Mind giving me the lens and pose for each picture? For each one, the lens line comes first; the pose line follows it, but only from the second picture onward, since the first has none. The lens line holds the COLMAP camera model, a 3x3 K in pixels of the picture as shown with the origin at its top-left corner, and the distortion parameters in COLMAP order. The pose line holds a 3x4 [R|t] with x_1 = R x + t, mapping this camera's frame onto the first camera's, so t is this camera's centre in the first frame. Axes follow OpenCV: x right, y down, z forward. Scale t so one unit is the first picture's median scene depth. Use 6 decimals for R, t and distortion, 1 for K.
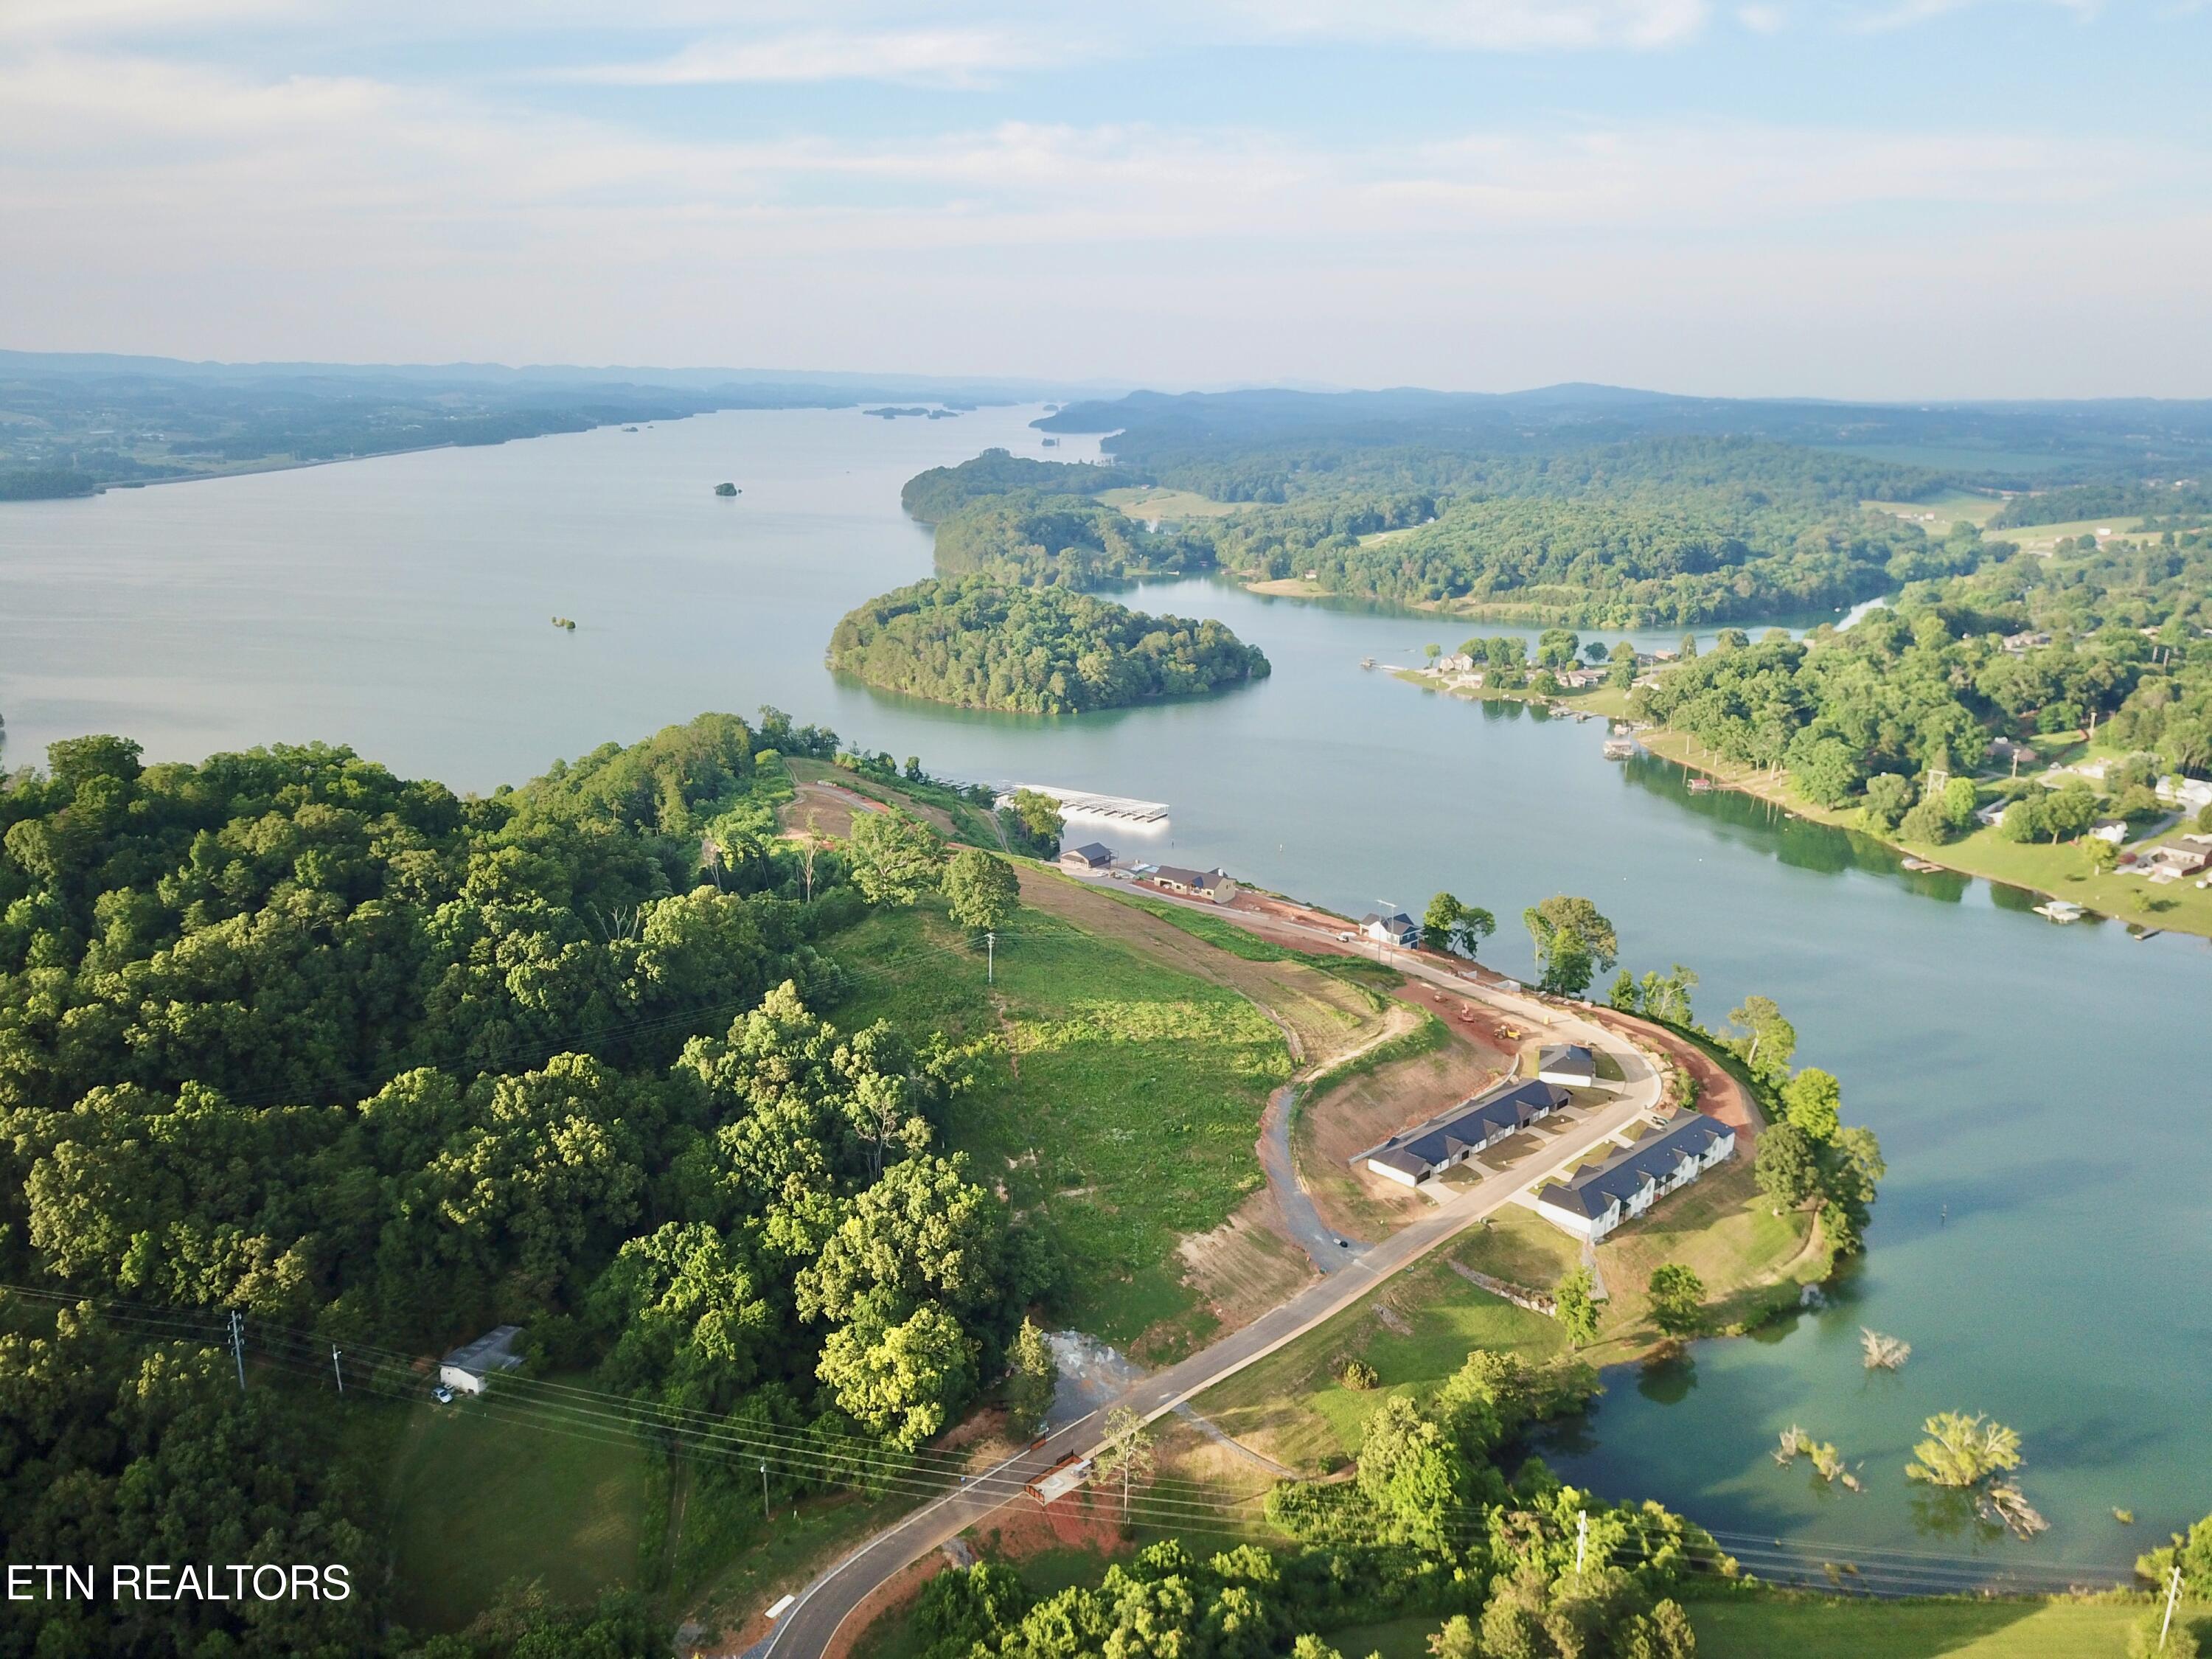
lens RADIAL K [[1649.9, 0, 1106.0], [0, 1649.9, 829.5], [0, 0, 1]] dist [0.008109, 0.002941]
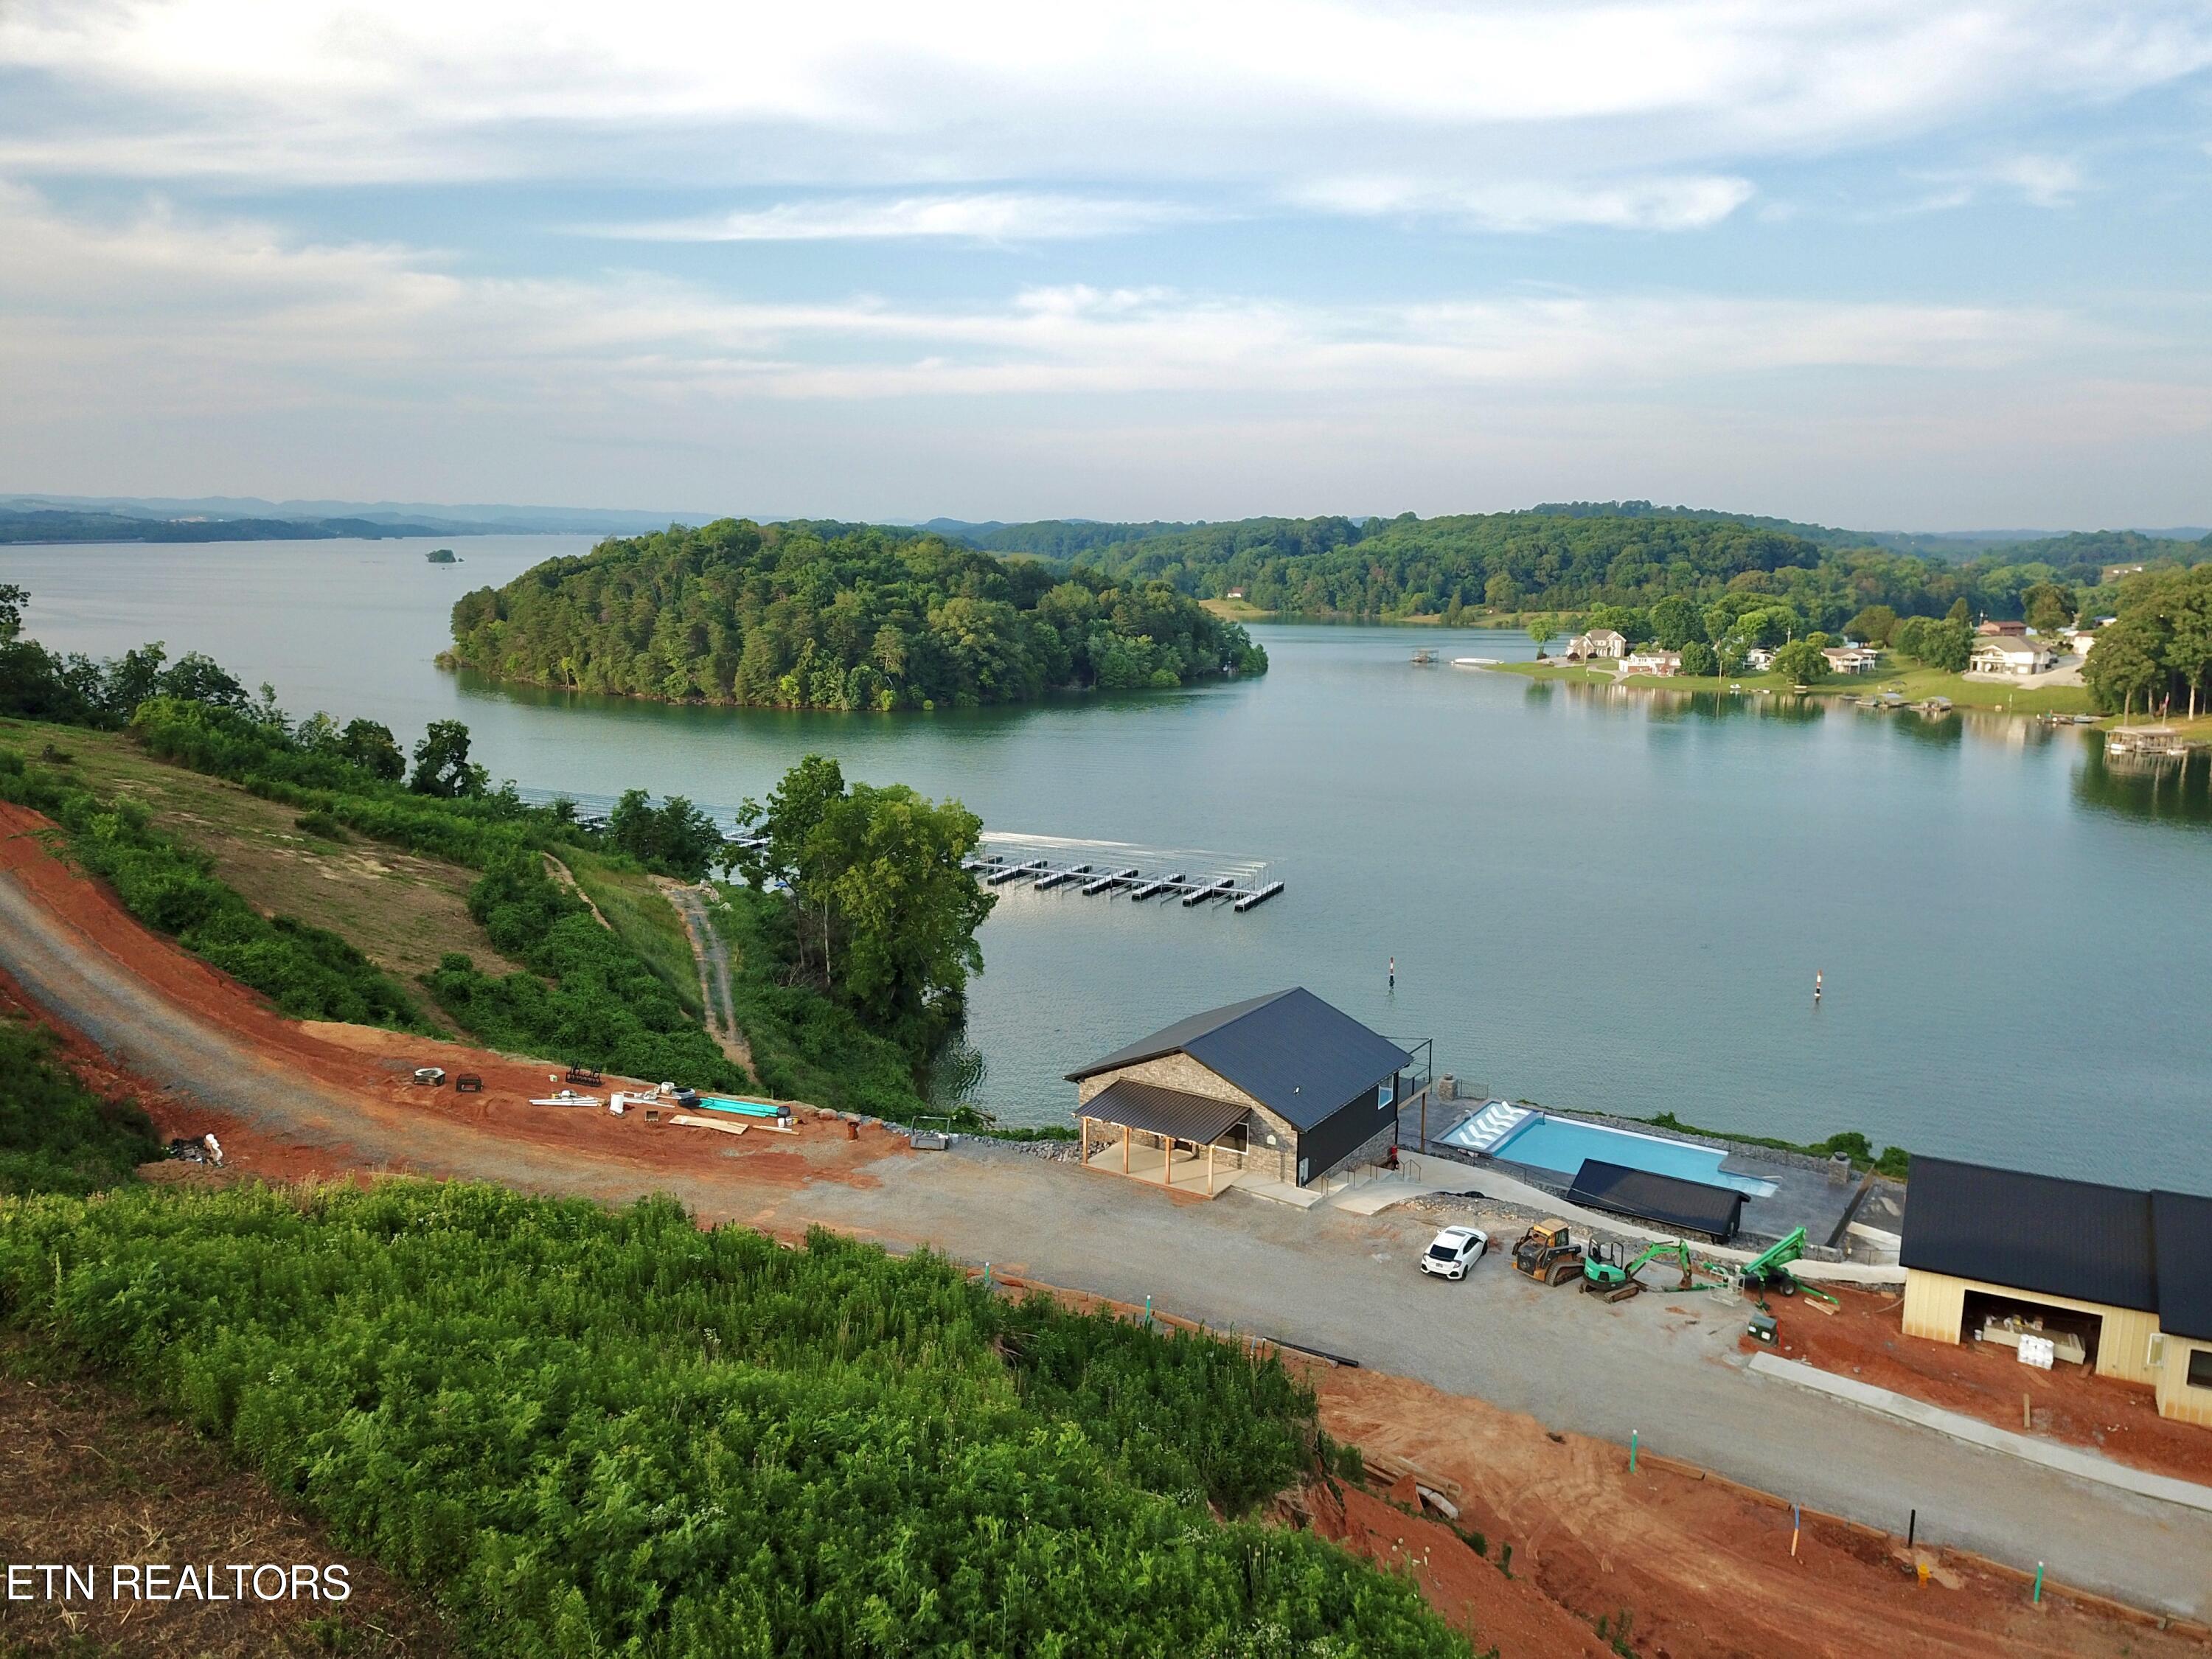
lens RADIAL K [[1649.9, 0, 1106.0], [0, 1649.9, 829.5], [0, 0, 1]] dist [0.008109, 0.002941]
pose [[0.992629, -0.019986, 0.119537, -0.023744], [0.029926, 0.996187, -0.081950, 0.002868], [-0.117444, 0.084924, 0.989442, 0.499597]]
